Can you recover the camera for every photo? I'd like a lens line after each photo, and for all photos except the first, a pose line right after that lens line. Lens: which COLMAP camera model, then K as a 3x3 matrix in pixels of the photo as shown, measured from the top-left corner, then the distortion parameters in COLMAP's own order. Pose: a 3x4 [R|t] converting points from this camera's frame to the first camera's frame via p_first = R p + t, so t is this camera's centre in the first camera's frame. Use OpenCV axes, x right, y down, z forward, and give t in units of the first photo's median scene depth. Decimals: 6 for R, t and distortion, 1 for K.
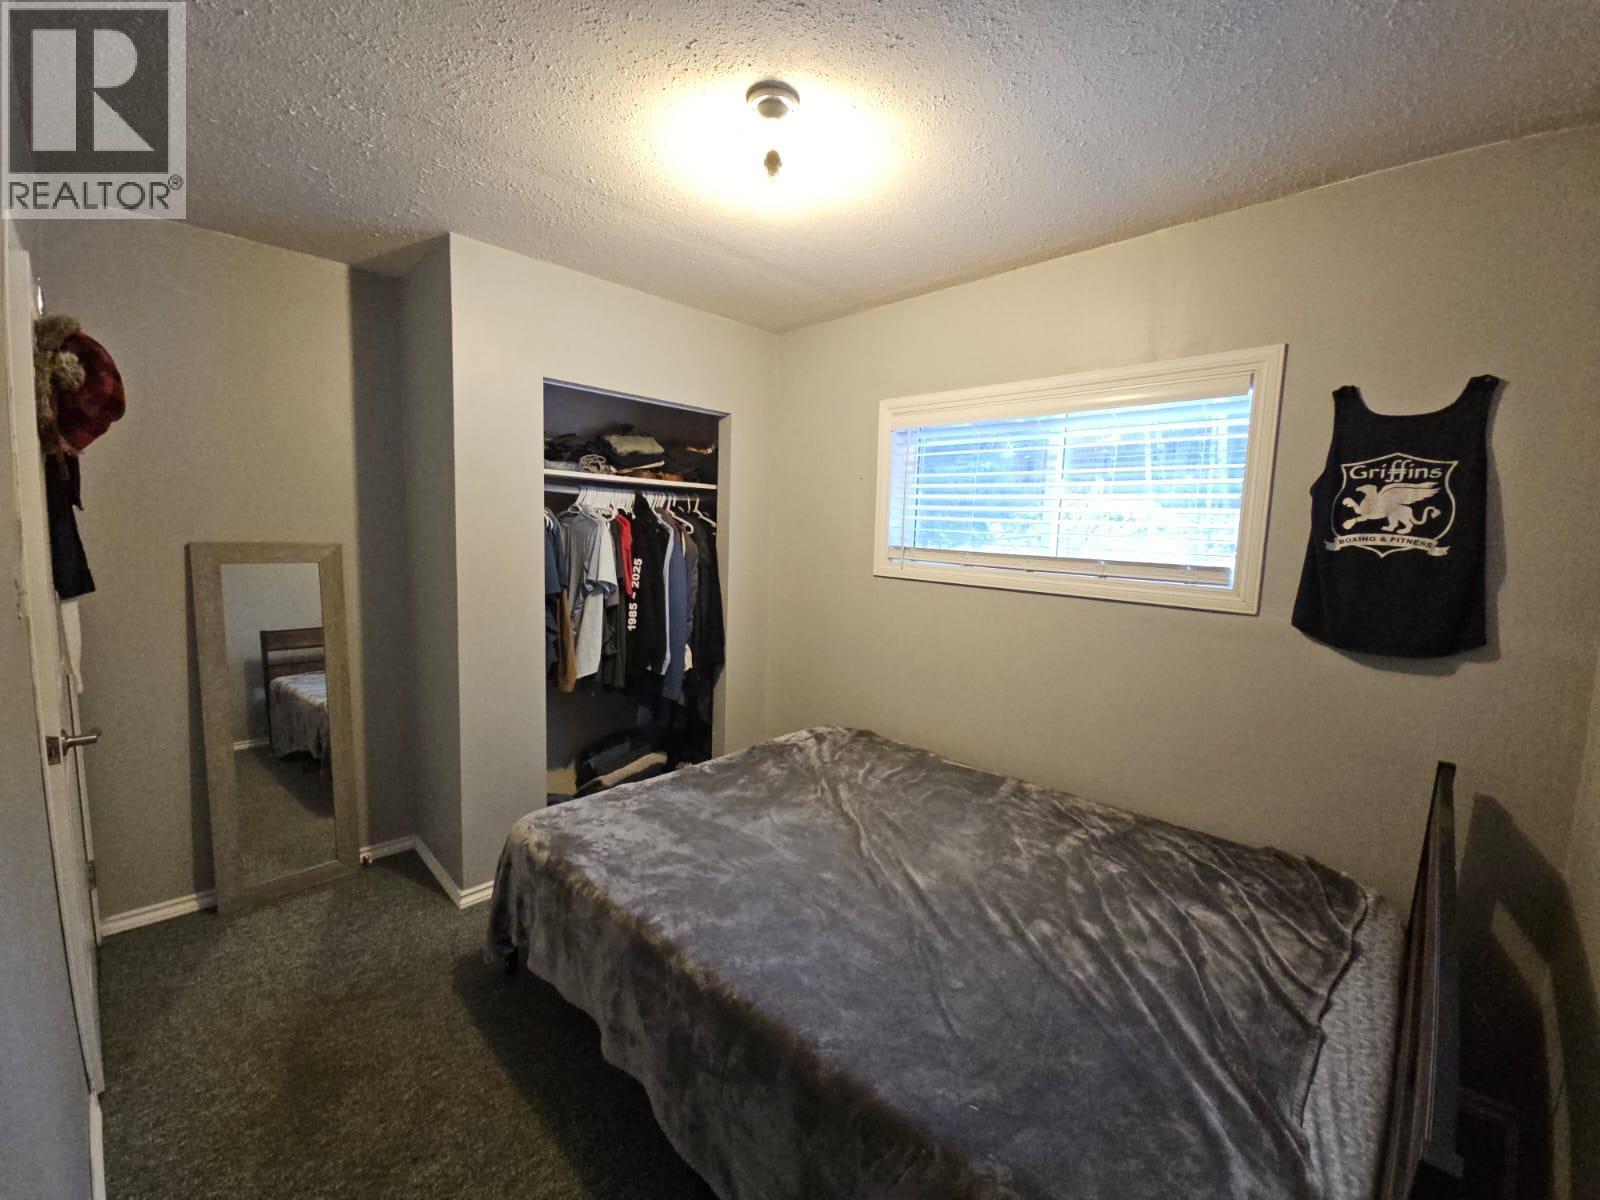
lens RADIAL K [[647.4, 0, 799.4], [0, 647.4, 599.4], [0, 0, 1]] dist [0.008758, -0.005343]
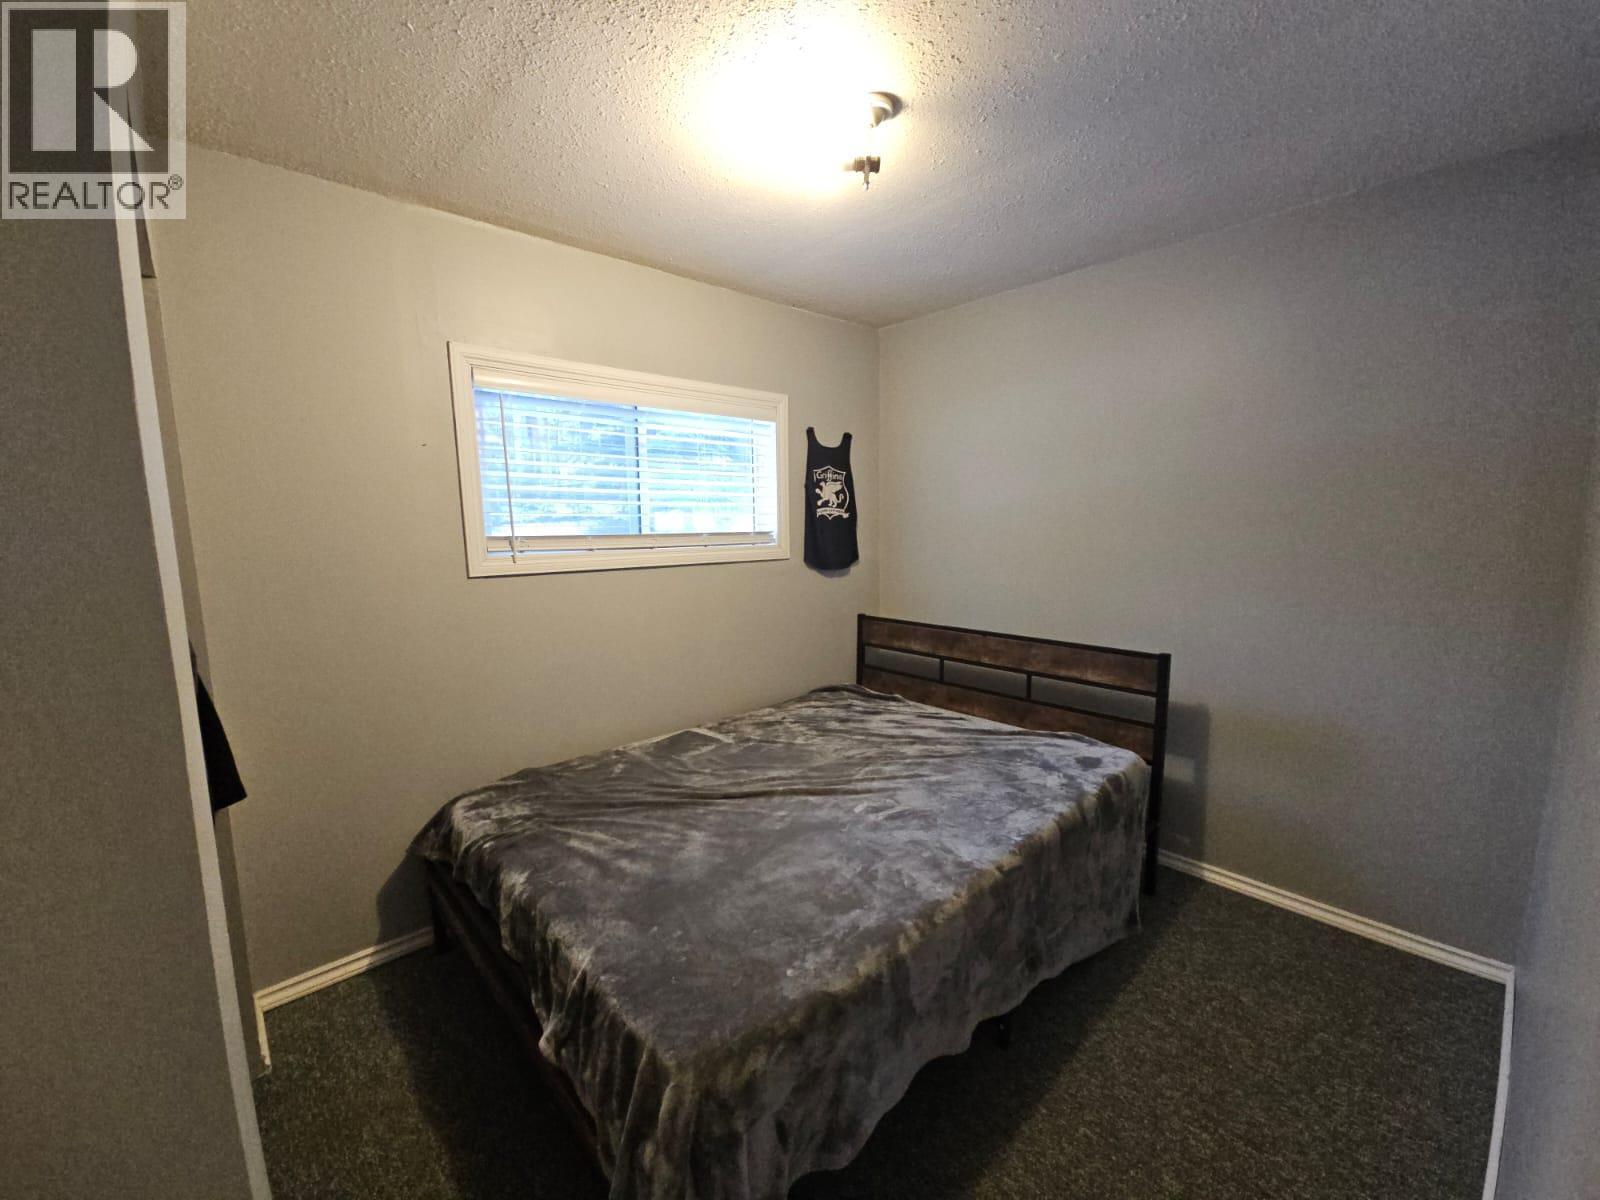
lens RADIAL K [[647.4, 0, 799.4], [0, 647.4, 599.4], [0, 0, 1]] dist [0.008758, -0.005343]
pose [[0.049744, -0.157311, 0.986295, -1.027551], [0.124138, 0.980834, 0.150180, -0.130272], [-0.991017, 0.114967, 0.068319, 0.961155]]
